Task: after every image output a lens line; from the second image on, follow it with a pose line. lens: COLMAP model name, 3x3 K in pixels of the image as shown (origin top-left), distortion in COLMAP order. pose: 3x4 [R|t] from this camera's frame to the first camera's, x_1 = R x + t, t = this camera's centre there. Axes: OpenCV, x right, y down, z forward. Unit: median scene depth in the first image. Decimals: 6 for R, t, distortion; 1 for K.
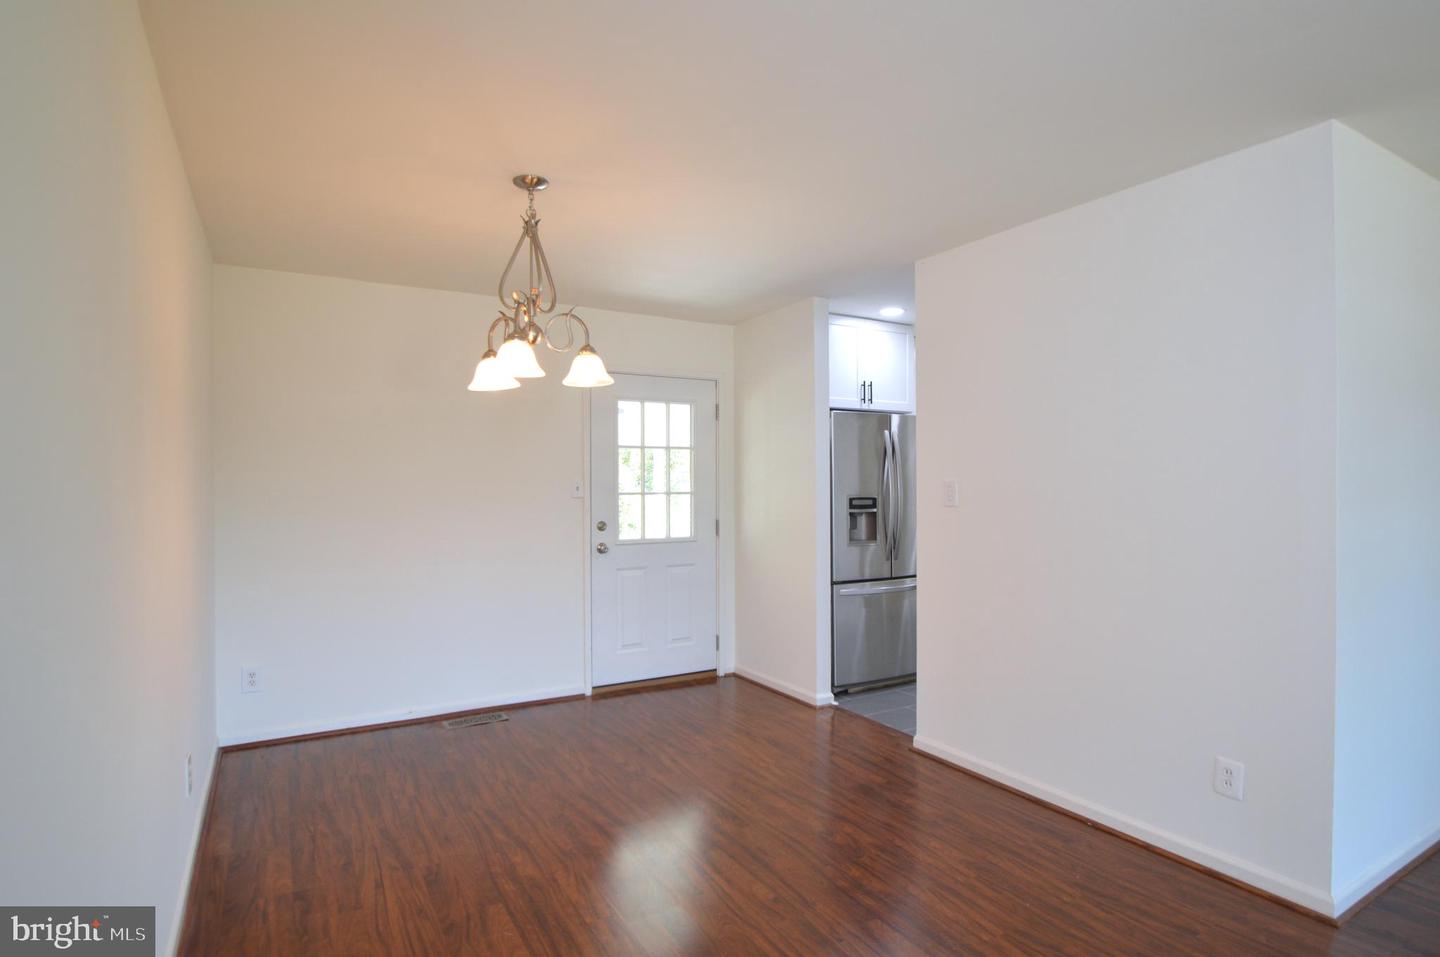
lens RADIAL K [[723.5, 0, 720.0], [0, 723.5, 478.5], [0, 0, 1]] dist [-0.002415, -0.000493]
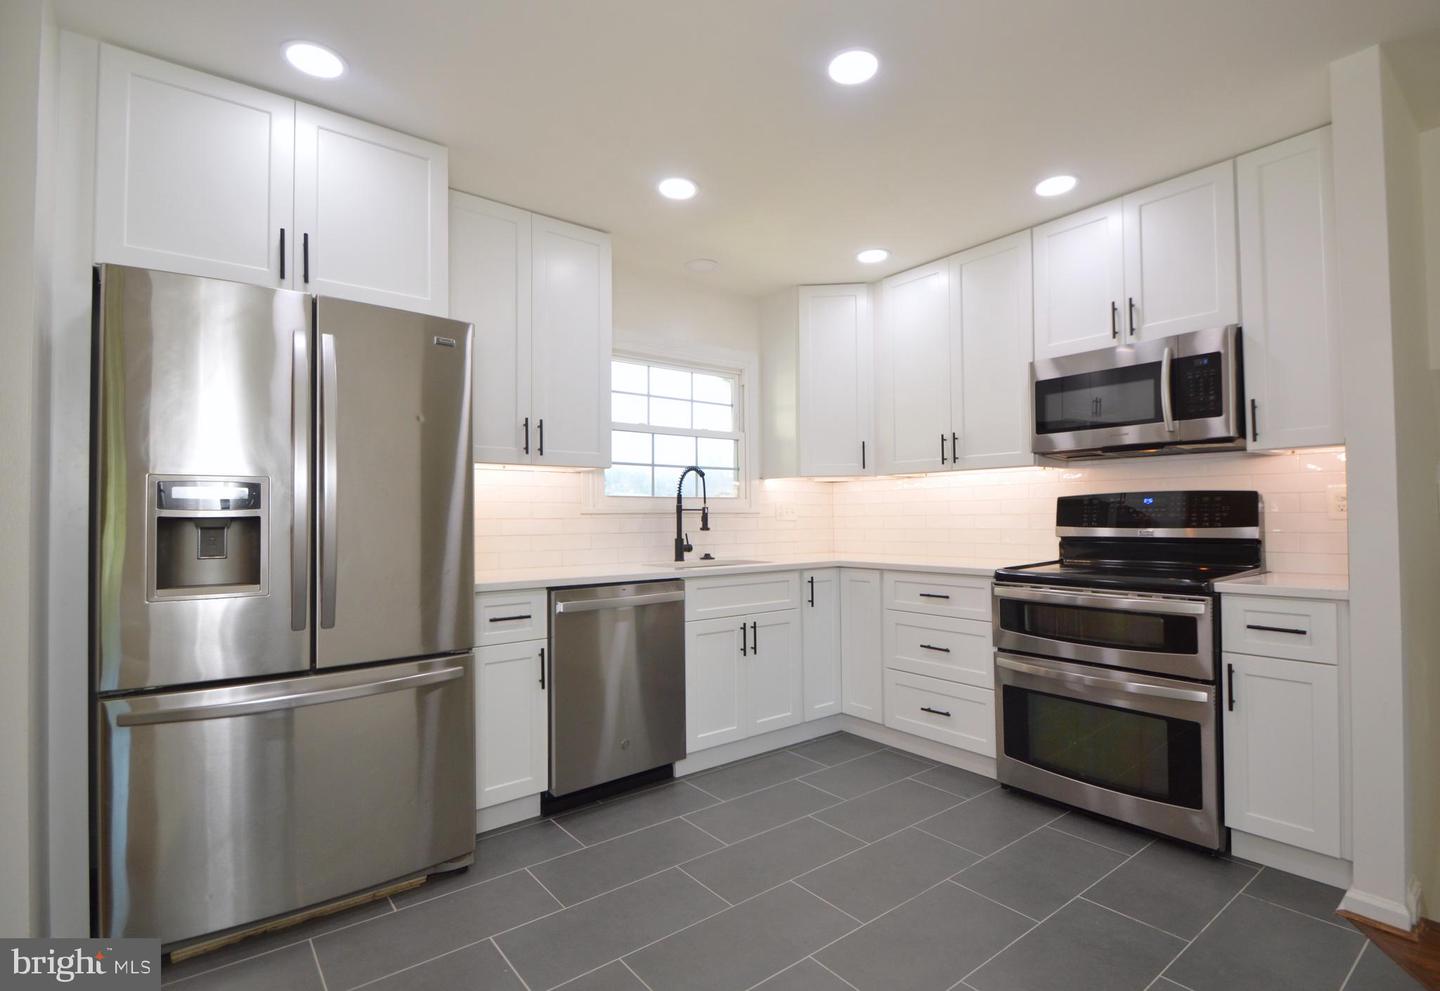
lens RADIAL K [[680.0, 0, 720.0], [0, 680.0, 495.5], [0, 0, 1]] dist [0.000185, -0.000114]
pose [[0.993140, -0.011666, 0.116345, 0.435282], [0.016005, 0.999208, -0.036429, 0.052327], [-0.115828, 0.038041, 0.992541, 0.572327]]
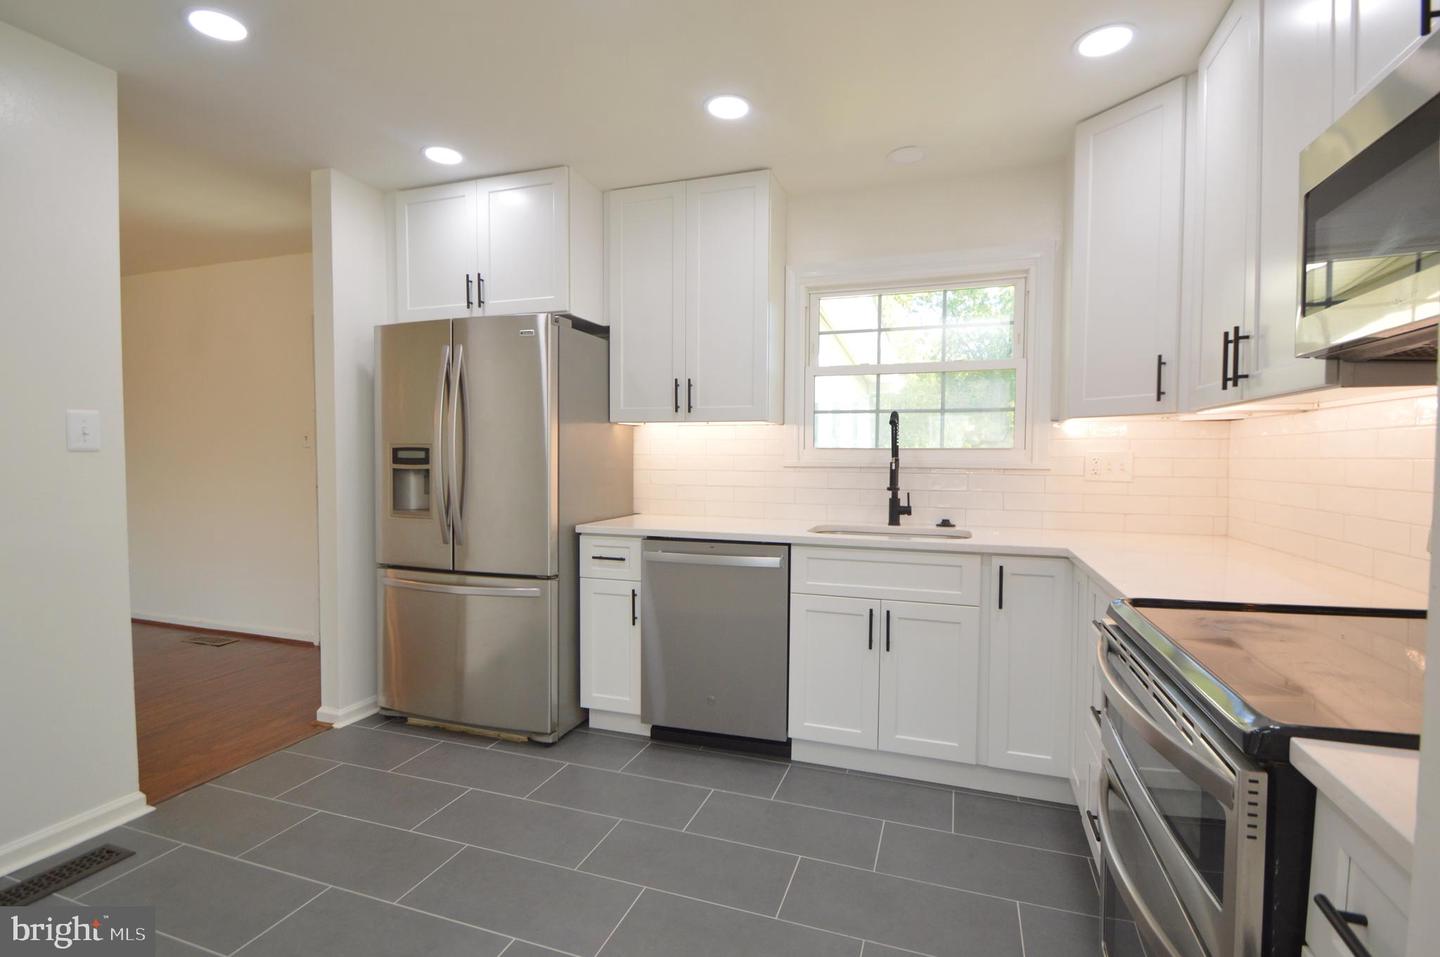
lens RADIAL K [[683.6, 0, 728.2], [0, 683.6, 481.6], [0, 0, 1]] dist [-0.005386, -0.000516]
pose [[0.637476, 0.024844, -0.770069, 0.876889], [-0.004733, 0.999587, 0.028330, 0.038584], [0.770455, -0.014415, 0.637331, 0.811076]]
